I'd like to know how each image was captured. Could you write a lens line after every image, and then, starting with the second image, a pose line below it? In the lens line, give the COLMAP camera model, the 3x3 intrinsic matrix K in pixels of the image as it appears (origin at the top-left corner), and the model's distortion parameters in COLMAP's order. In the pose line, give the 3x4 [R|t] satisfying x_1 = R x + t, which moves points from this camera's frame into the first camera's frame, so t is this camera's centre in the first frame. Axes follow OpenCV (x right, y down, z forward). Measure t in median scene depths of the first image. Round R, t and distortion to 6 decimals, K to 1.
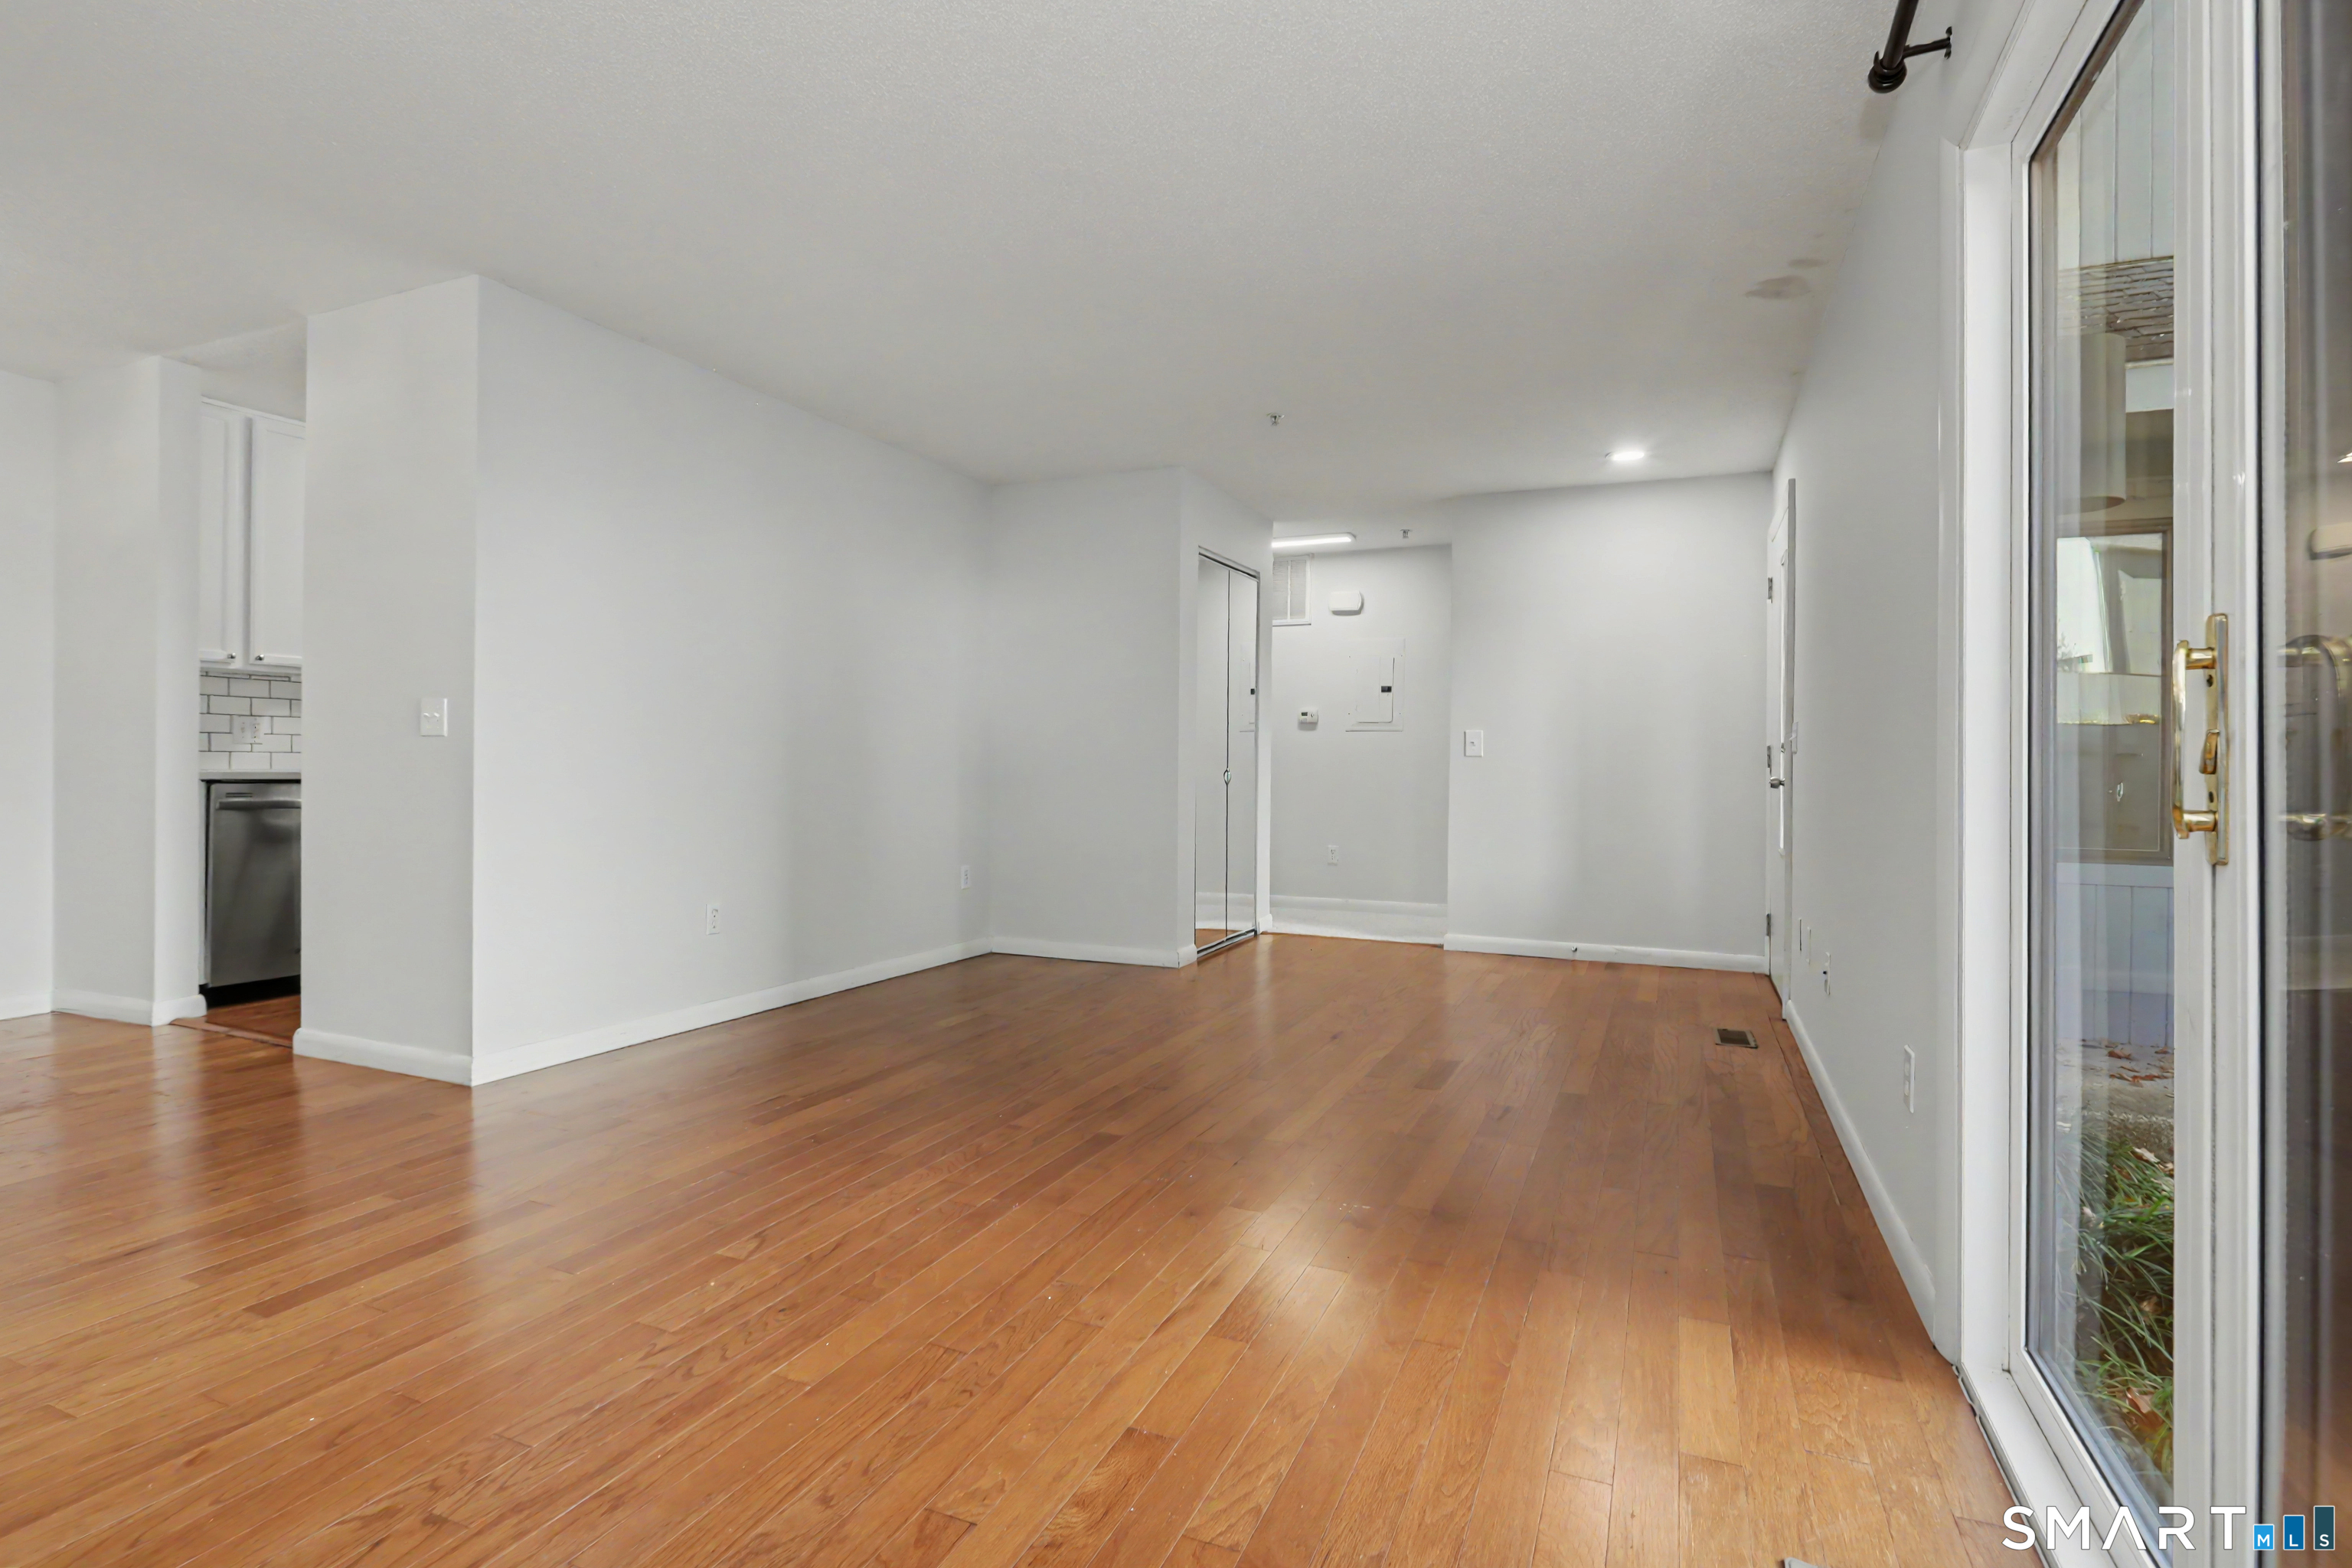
lens RADIAL K [[1148.8, 0, 1189.2], [0, 1148.8, 771.9], [0, 0, 1]] dist [-0.011539, 0.005066]
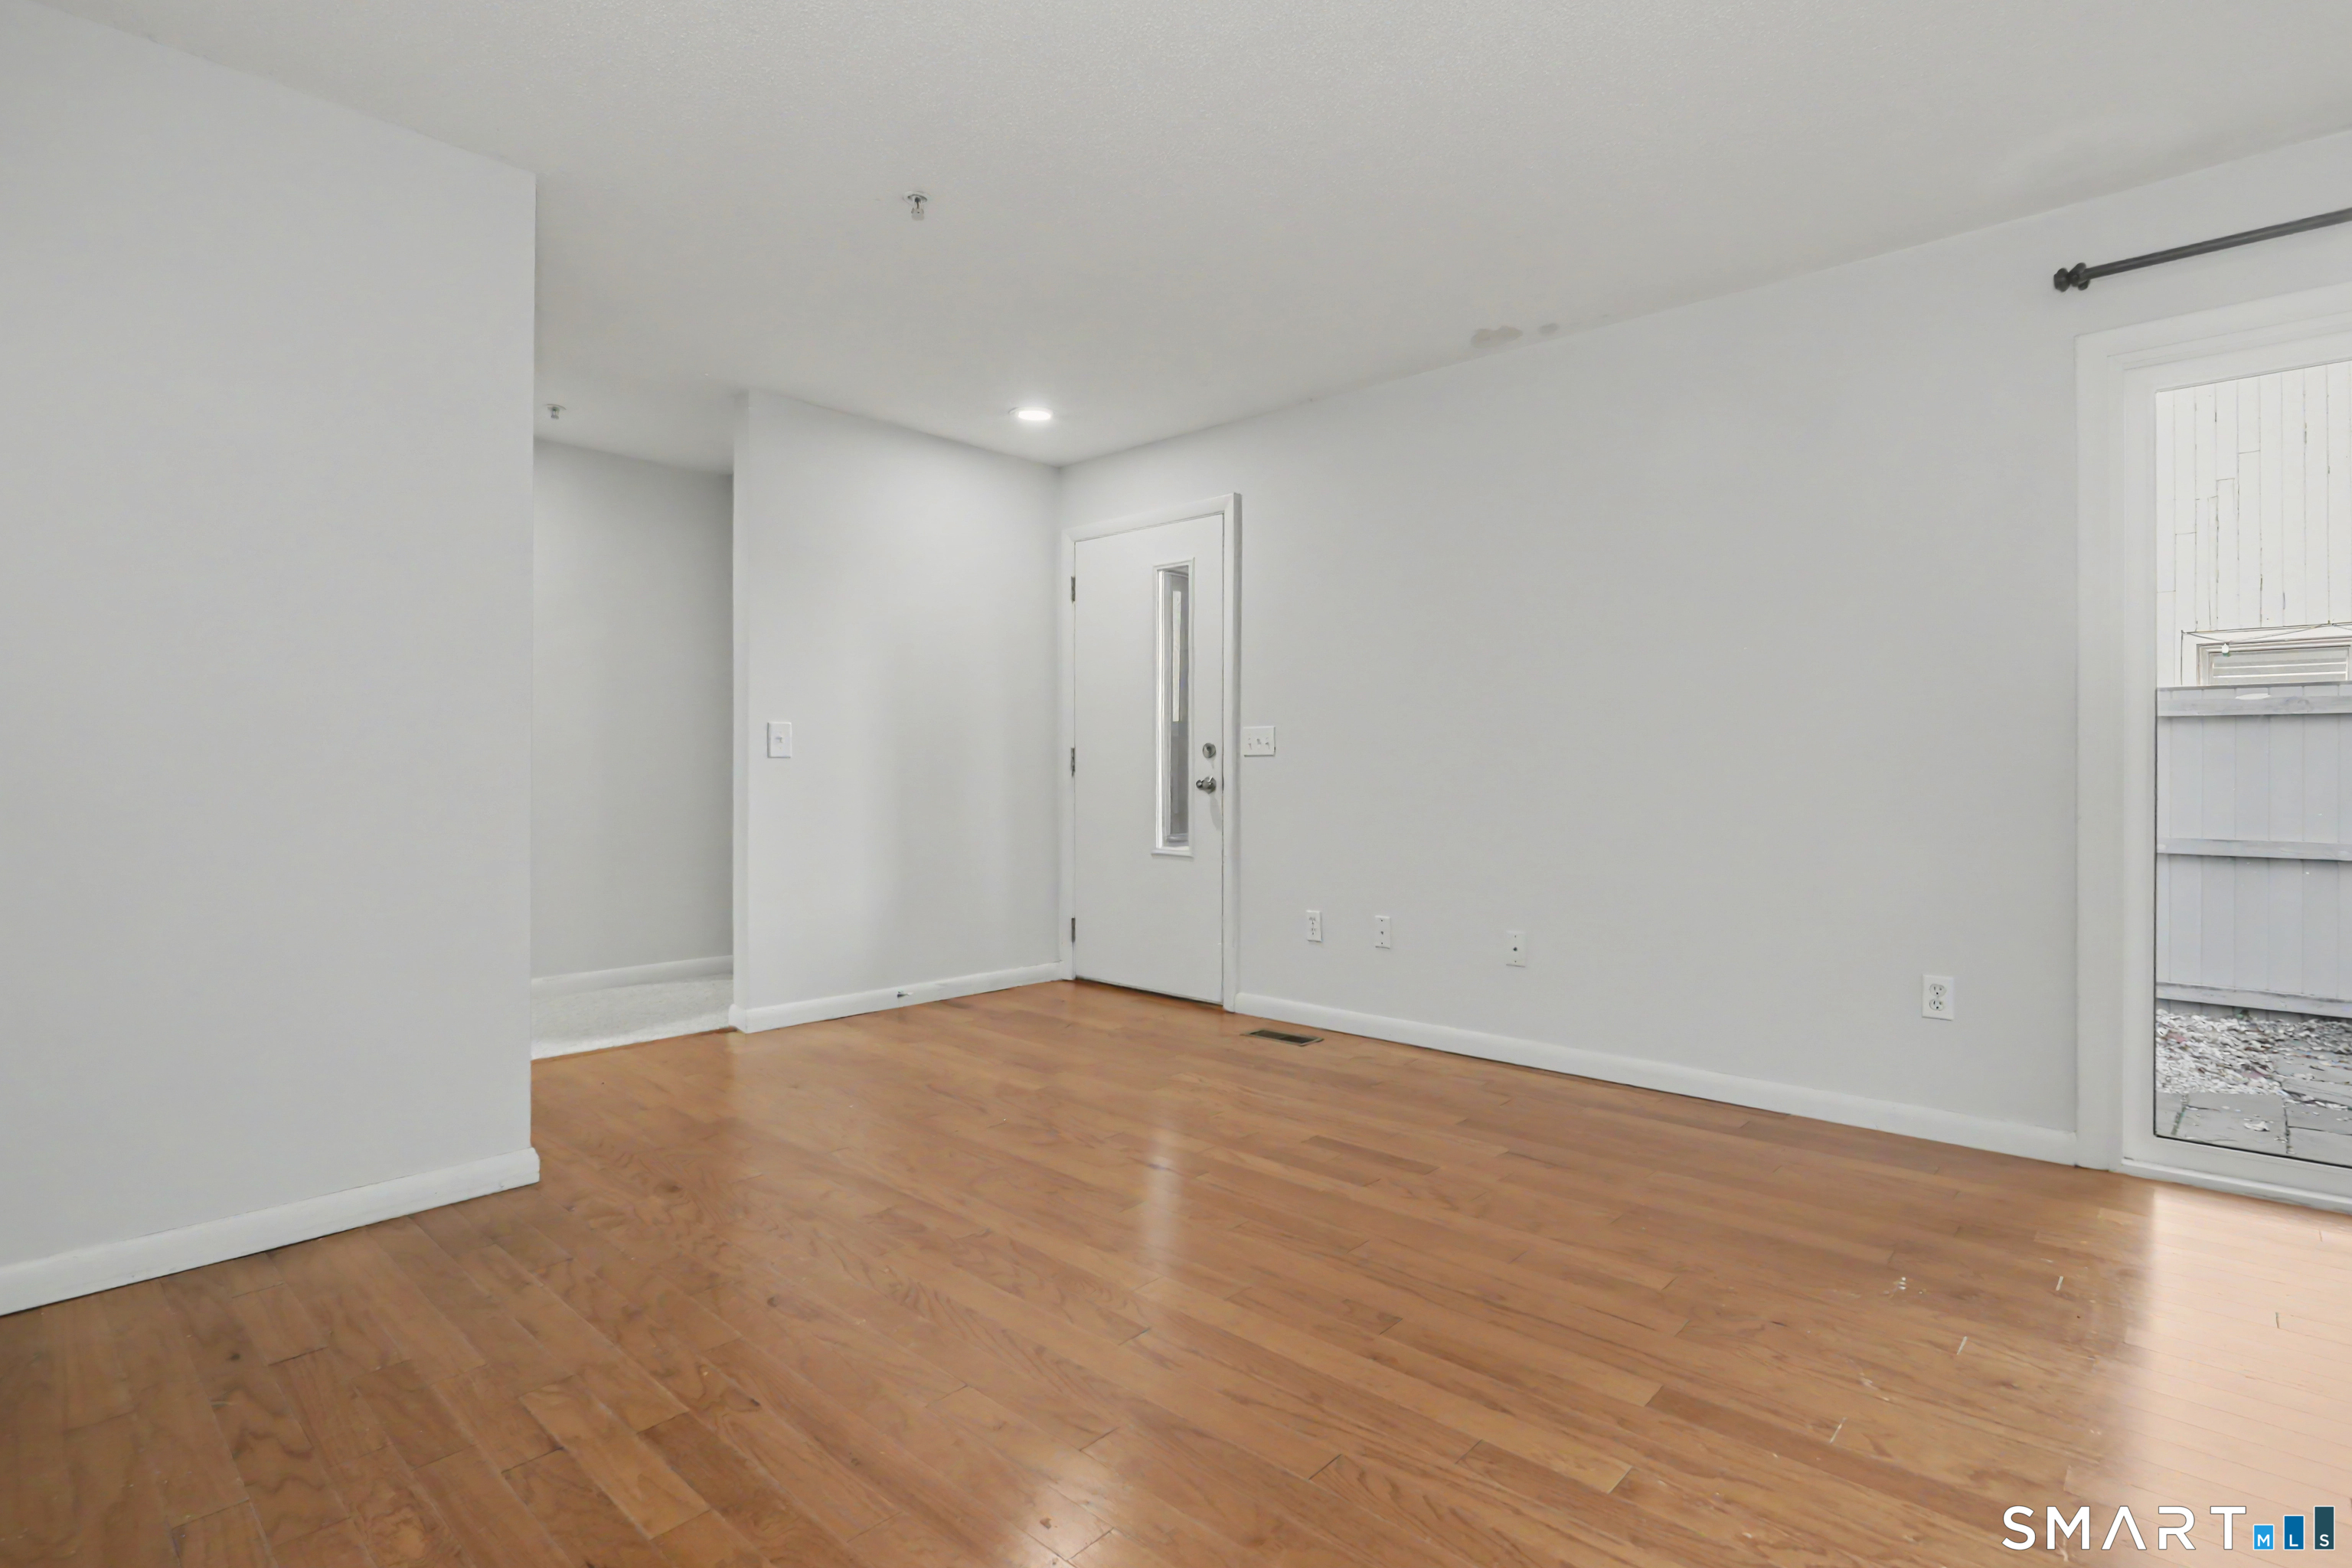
lens RADIAL K [[1148.8, 0, 1203.9], [0, 1148.8, 760.0], [0, 0, 1]] dist [-0.011539, 0.005066]
pose [[0.314516, -0.003027, 0.949247, -0.489298], [0.013056, 0.999914, -0.001137, -0.010133], [-0.949162, 0.012751, 0.314529, 0.719416]]
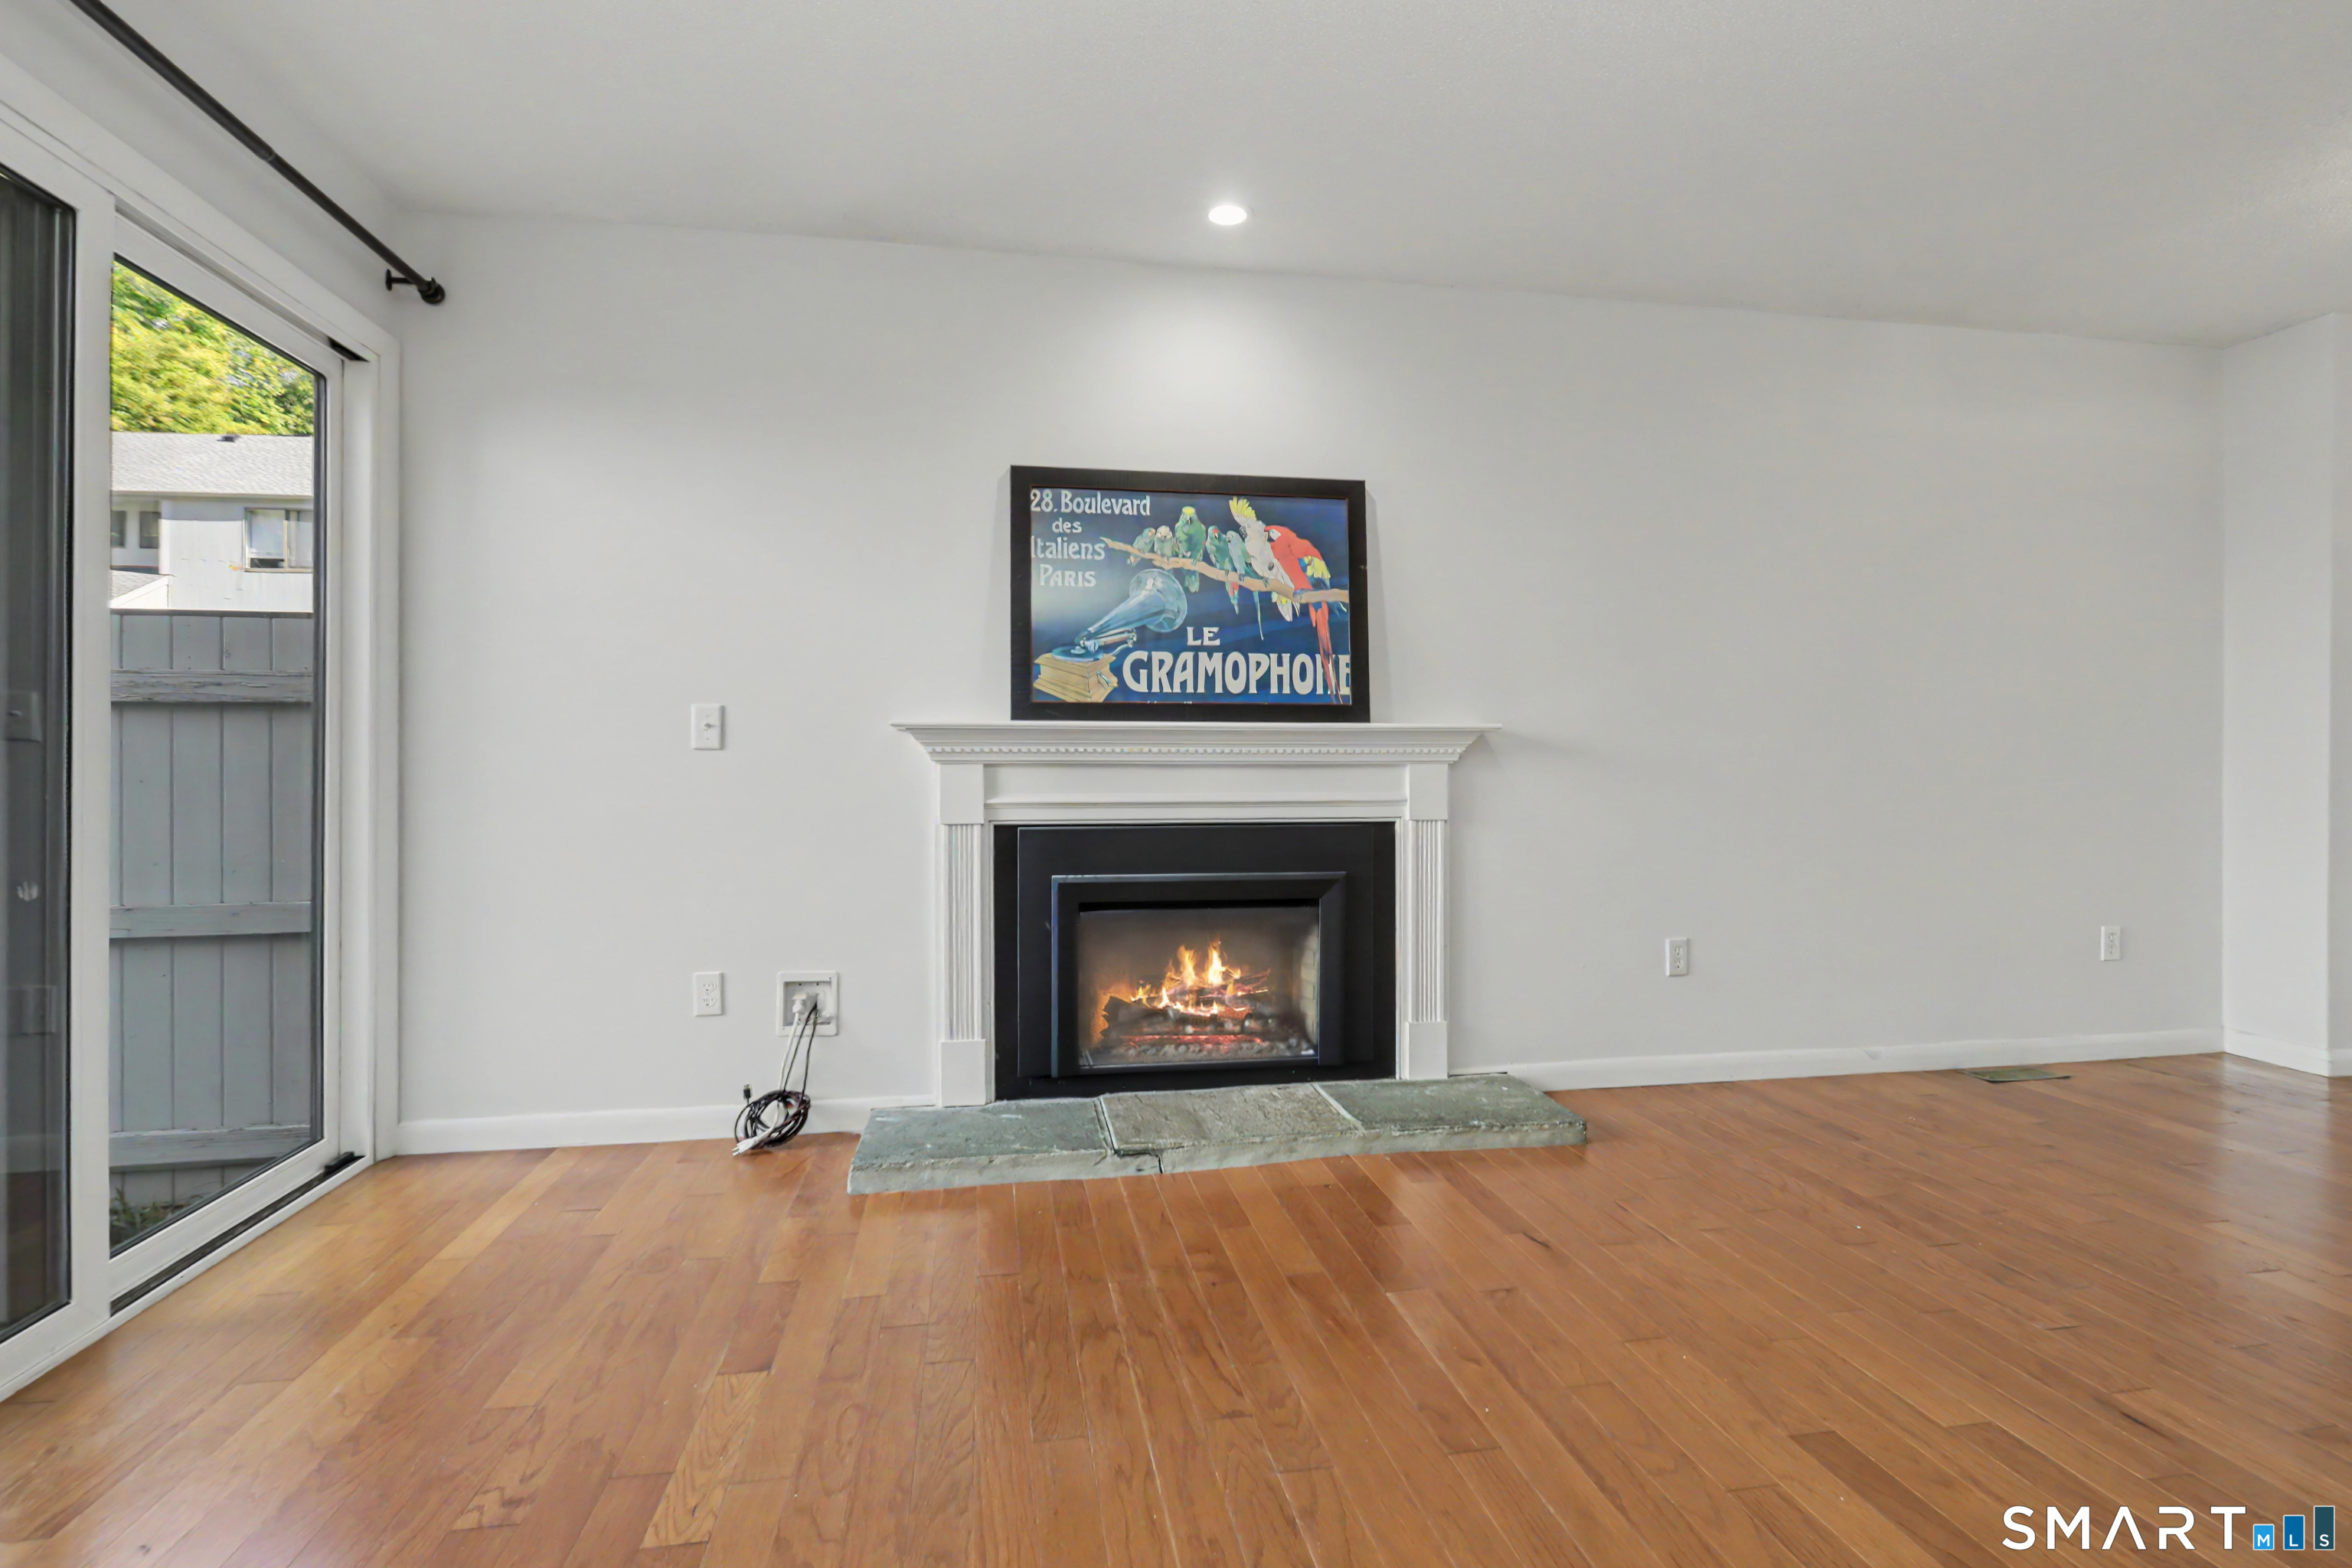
lens RADIAL K [[1148.8, 0, 1191.3], [0, 1148.8, 771.3], [0, 0, 1]] dist [-0.011539, 0.005066]
pose [[-0.830880, -0.008407, -0.556388, 0.010527], [-0.014531, 0.999873, 0.006593, -0.002628], [0.556262, 0.013563, -0.830897, 0.663339]]
